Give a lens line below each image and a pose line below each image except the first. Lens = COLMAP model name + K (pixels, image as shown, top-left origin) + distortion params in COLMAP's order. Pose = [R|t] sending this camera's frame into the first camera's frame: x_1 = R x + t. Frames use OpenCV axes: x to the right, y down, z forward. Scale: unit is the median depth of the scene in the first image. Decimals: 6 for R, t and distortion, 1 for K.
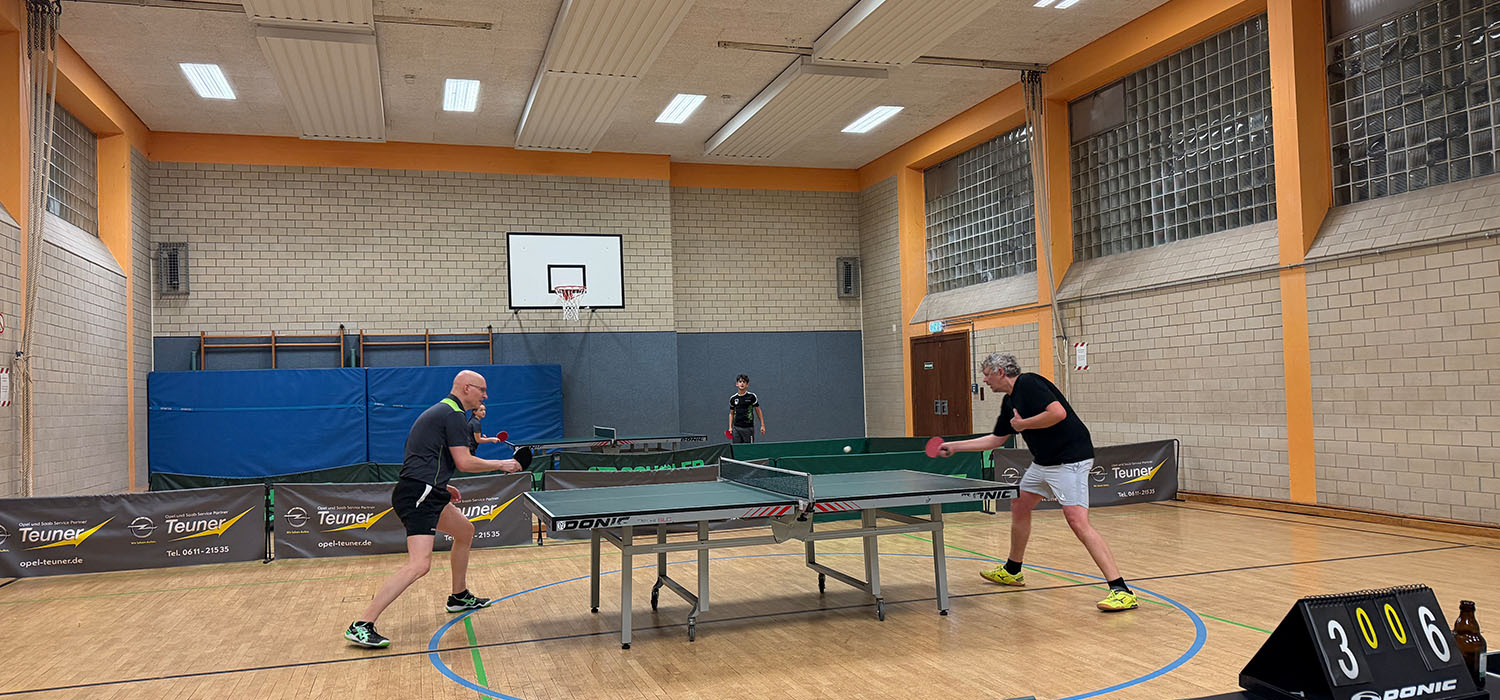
lens RADIAL K [[1040.3, 0, 750.0], [0, 1040.3, 350.0], [0, 0, 1]] dist [-0.009642, -0.004589]
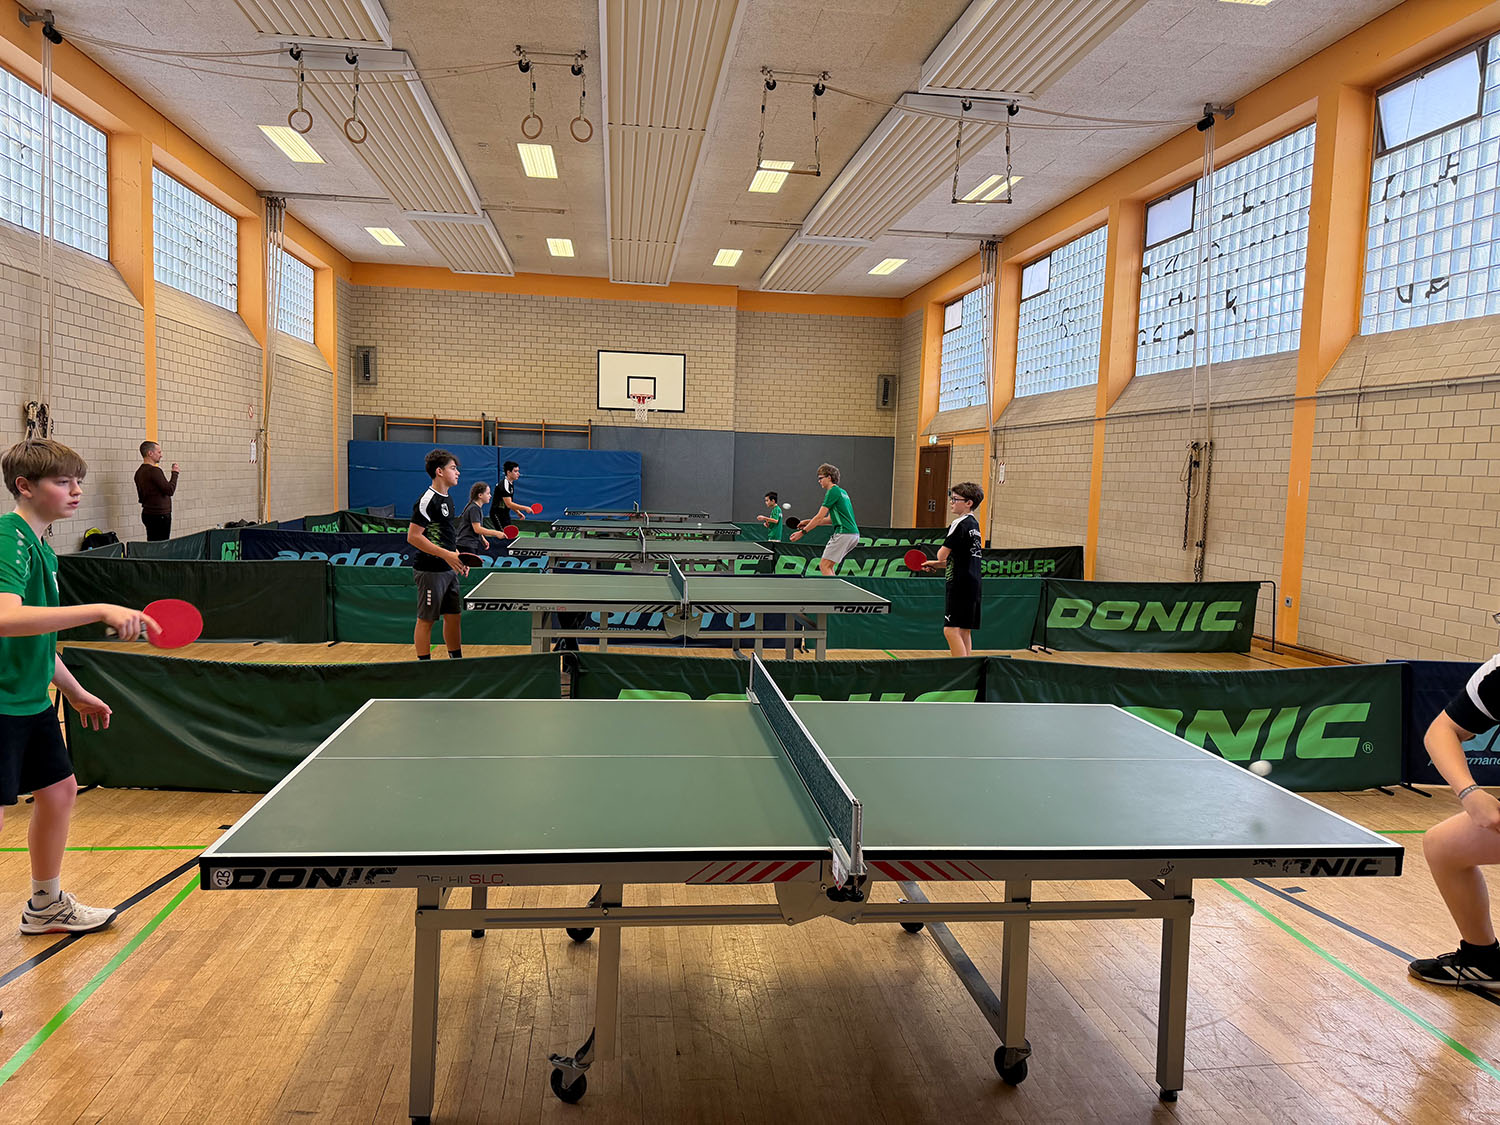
lens RADIAL K [[1059.6, 0, 726.1], [0, 1059.6, 559.1], [0, 0, 1]] dist [0.058581, -0.005104]
pose [[0.974783, 0.081169, -0.207869, 0.222531], [-0.054695, 0.989993, 0.130087, -0.033969], [0.216347, -0.115438, 0.969468, -0.298397]]
